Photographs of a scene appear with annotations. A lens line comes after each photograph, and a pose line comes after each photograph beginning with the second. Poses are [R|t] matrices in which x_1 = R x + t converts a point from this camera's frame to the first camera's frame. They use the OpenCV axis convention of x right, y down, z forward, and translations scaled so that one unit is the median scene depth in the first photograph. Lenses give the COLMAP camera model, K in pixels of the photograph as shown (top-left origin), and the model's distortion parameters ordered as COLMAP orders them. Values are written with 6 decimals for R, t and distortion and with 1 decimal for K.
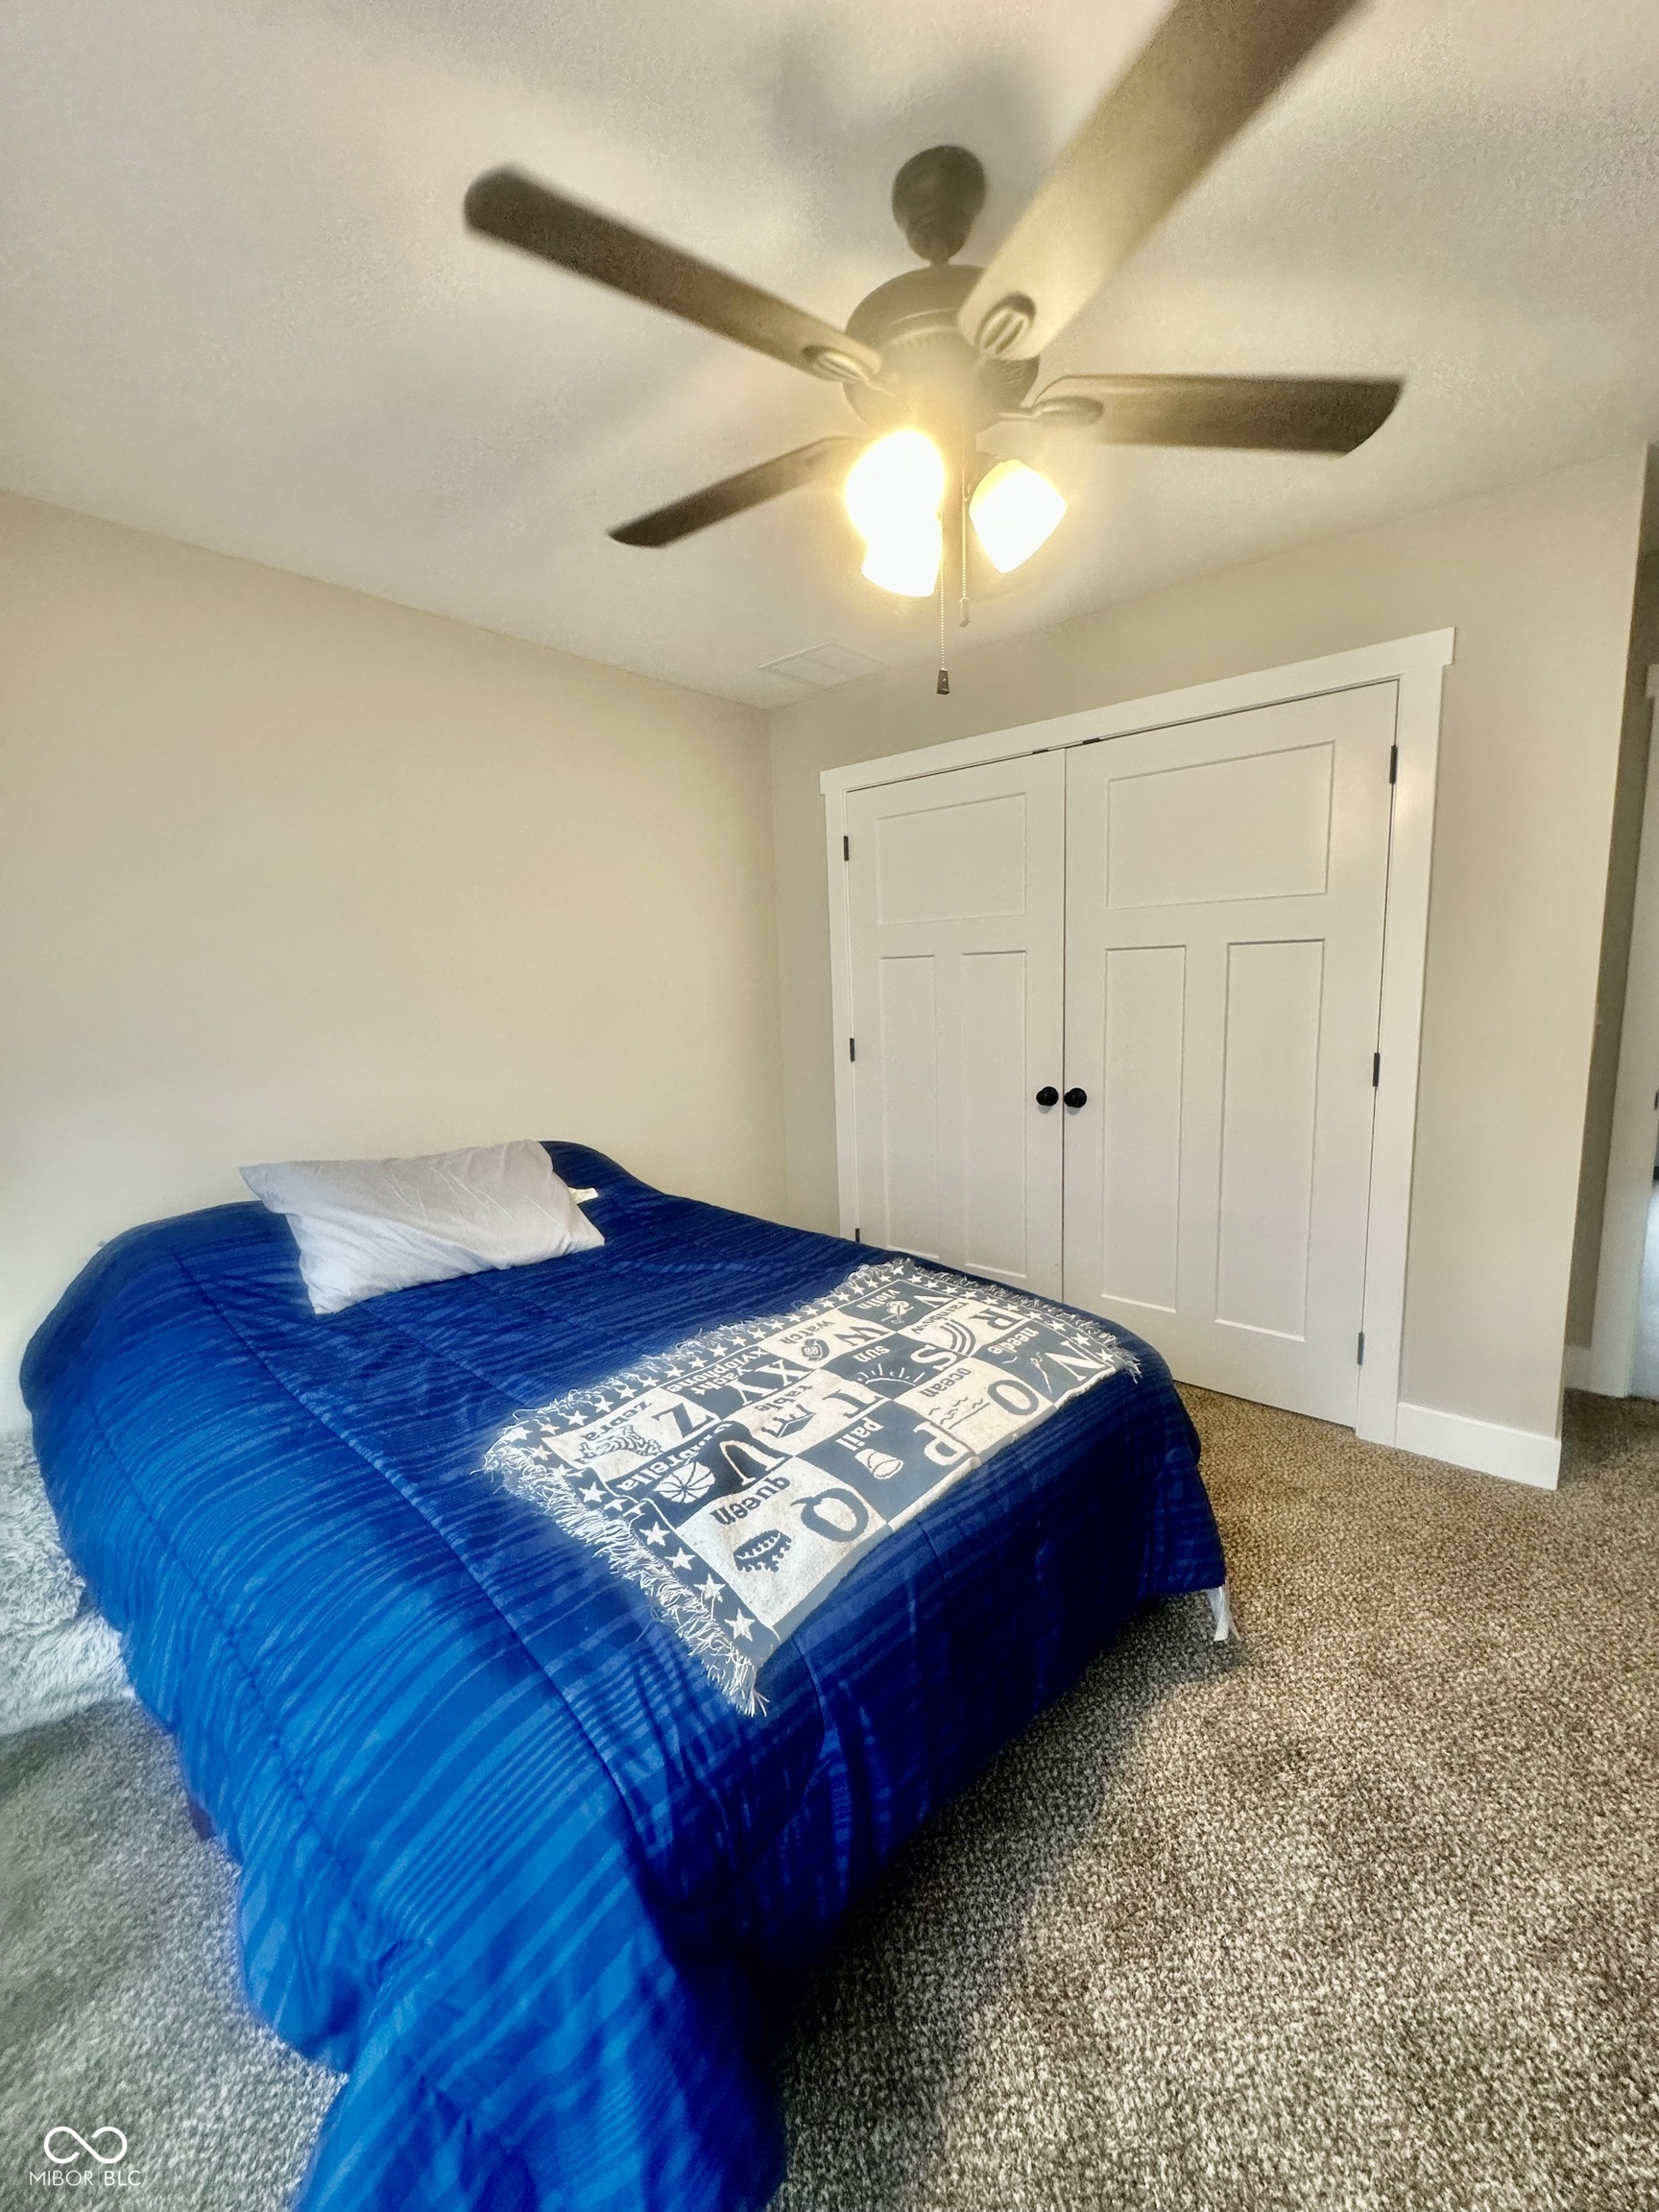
lens RADIAL K [[883.4, 0, 835.0], [0, 883.4, 1103.1], [0, 0, 1]] dist [-0.004163, 0.001338]
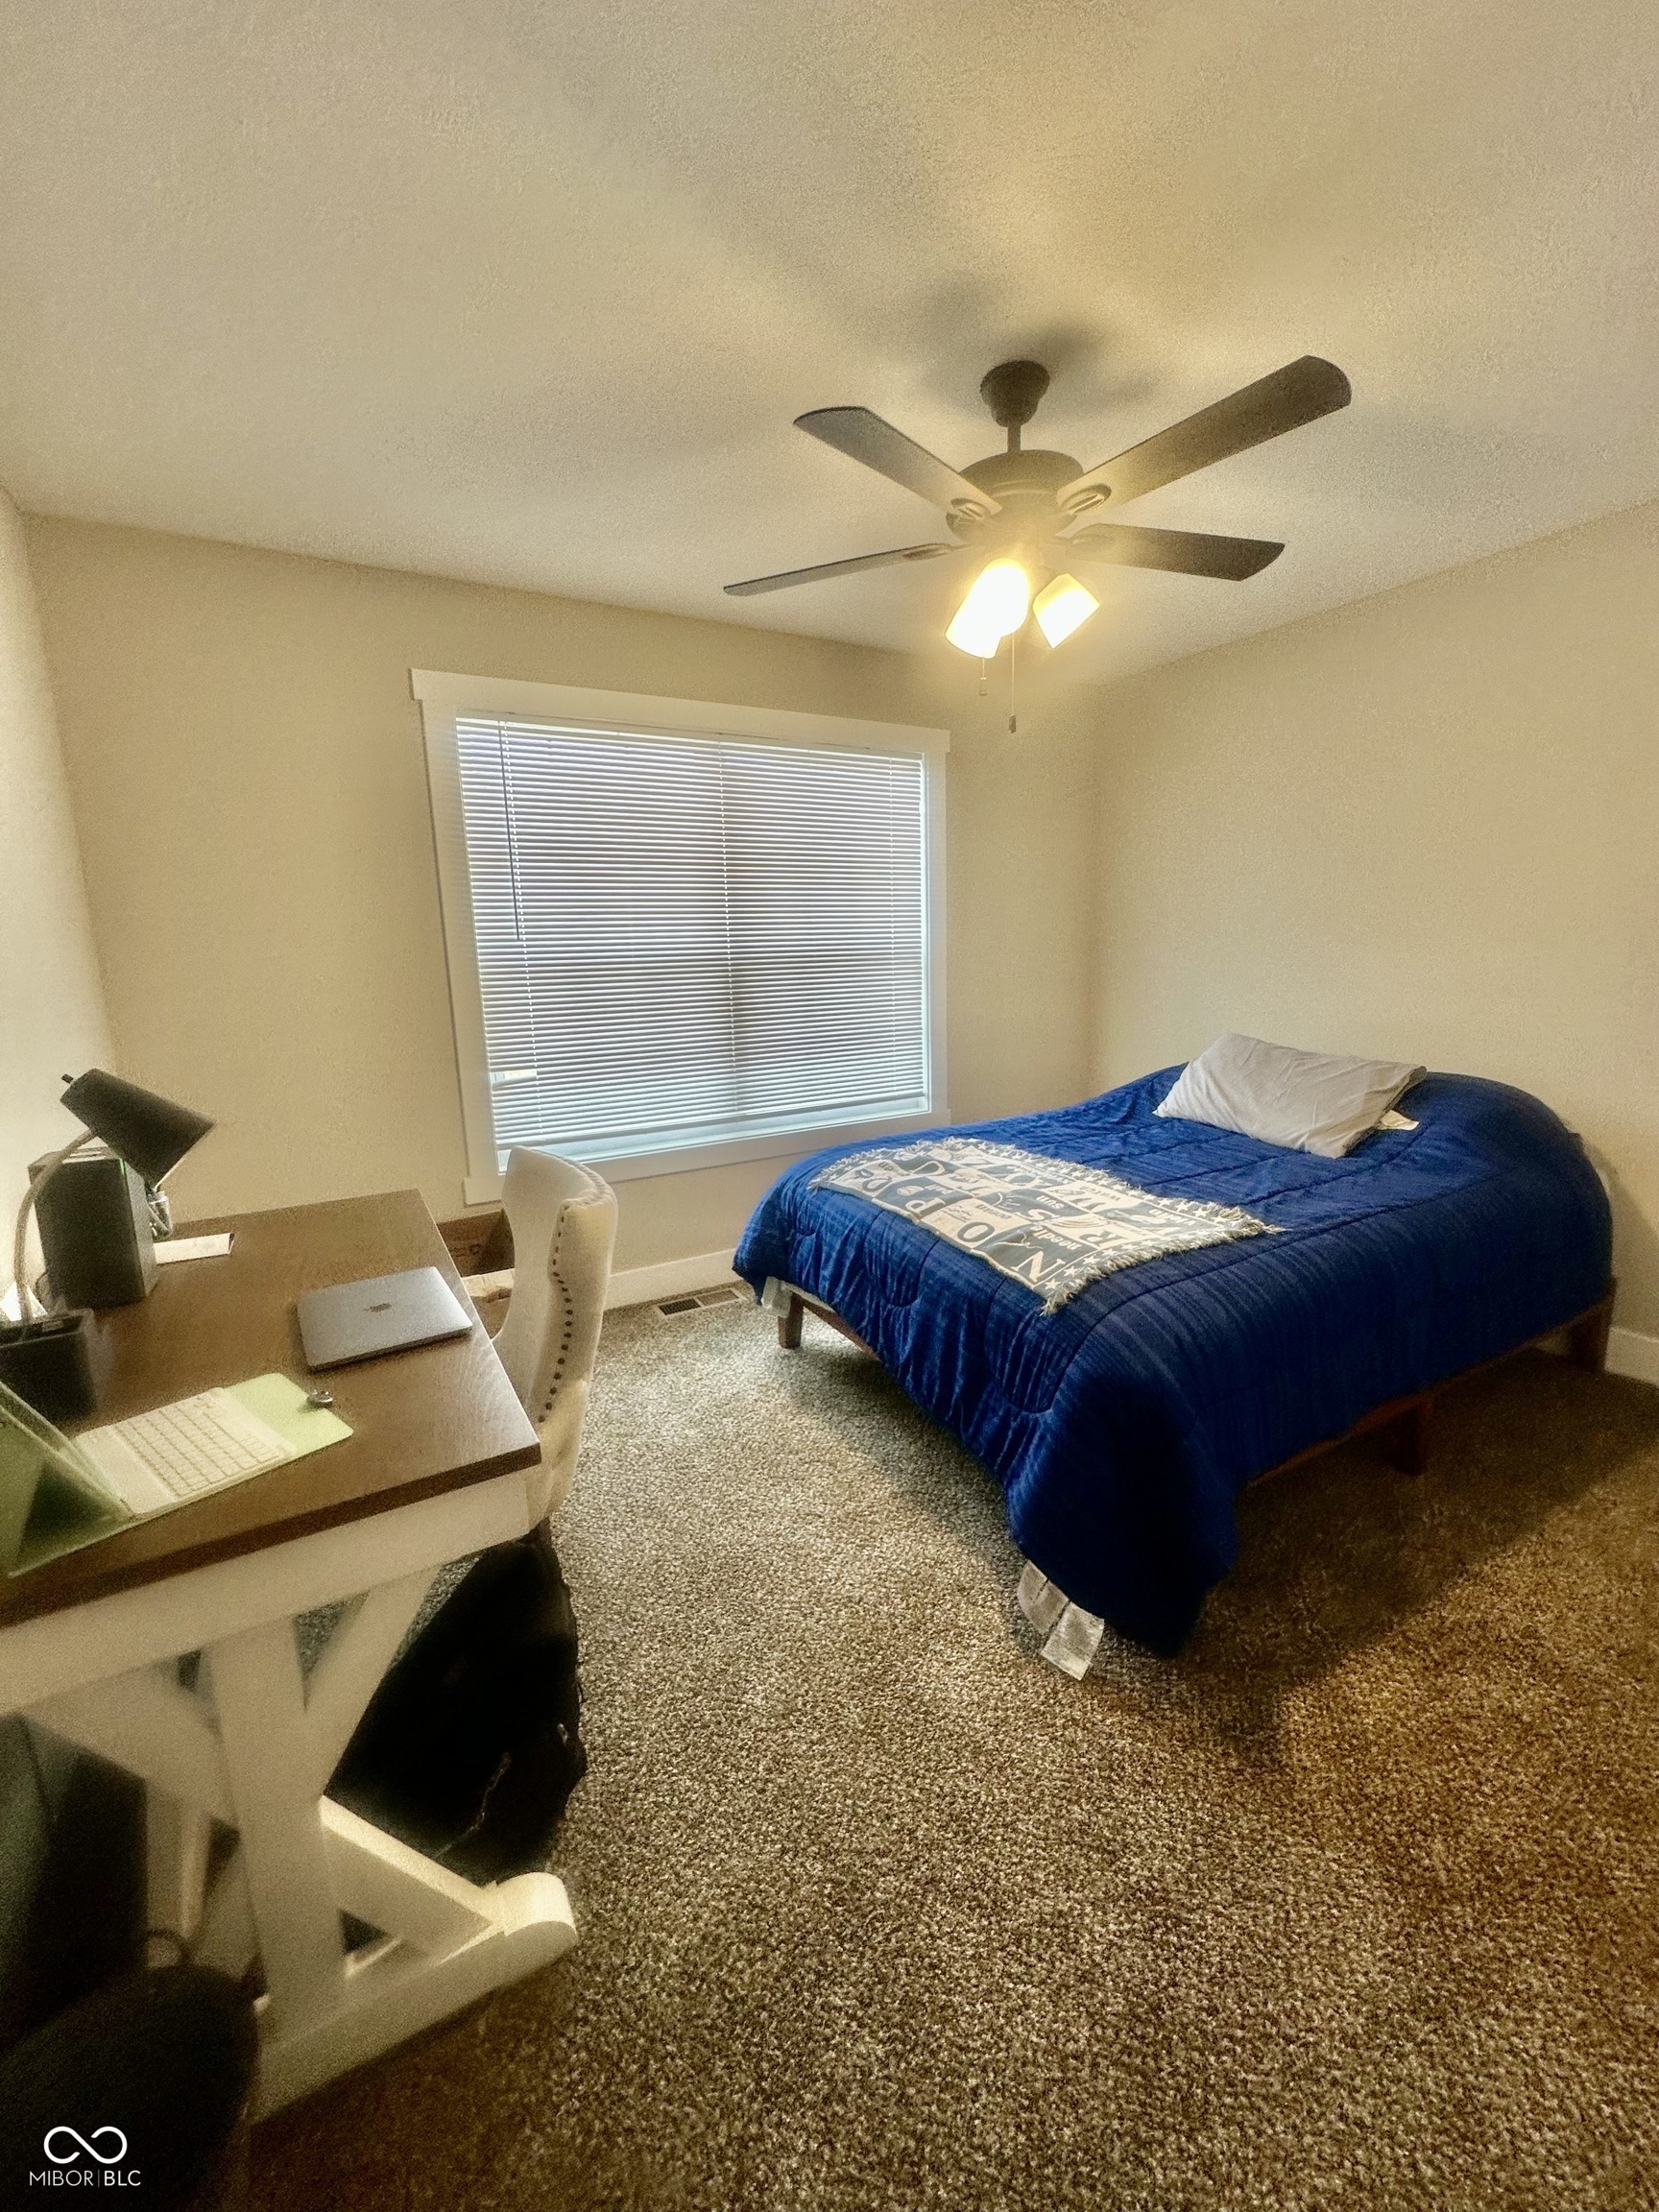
lens RADIAL K [[883.4, 0, 835.0], [0, 883.4, 1103.1], [0, 0, 1]] dist [-0.004163, 0.001338]
pose [[-0.338701, 0.209034, -0.917380, 1.440179], [-0.093921, 0.962628, 0.254021, -0.196116], [0.936195, 0.172199, -0.306410, 1.104957]]
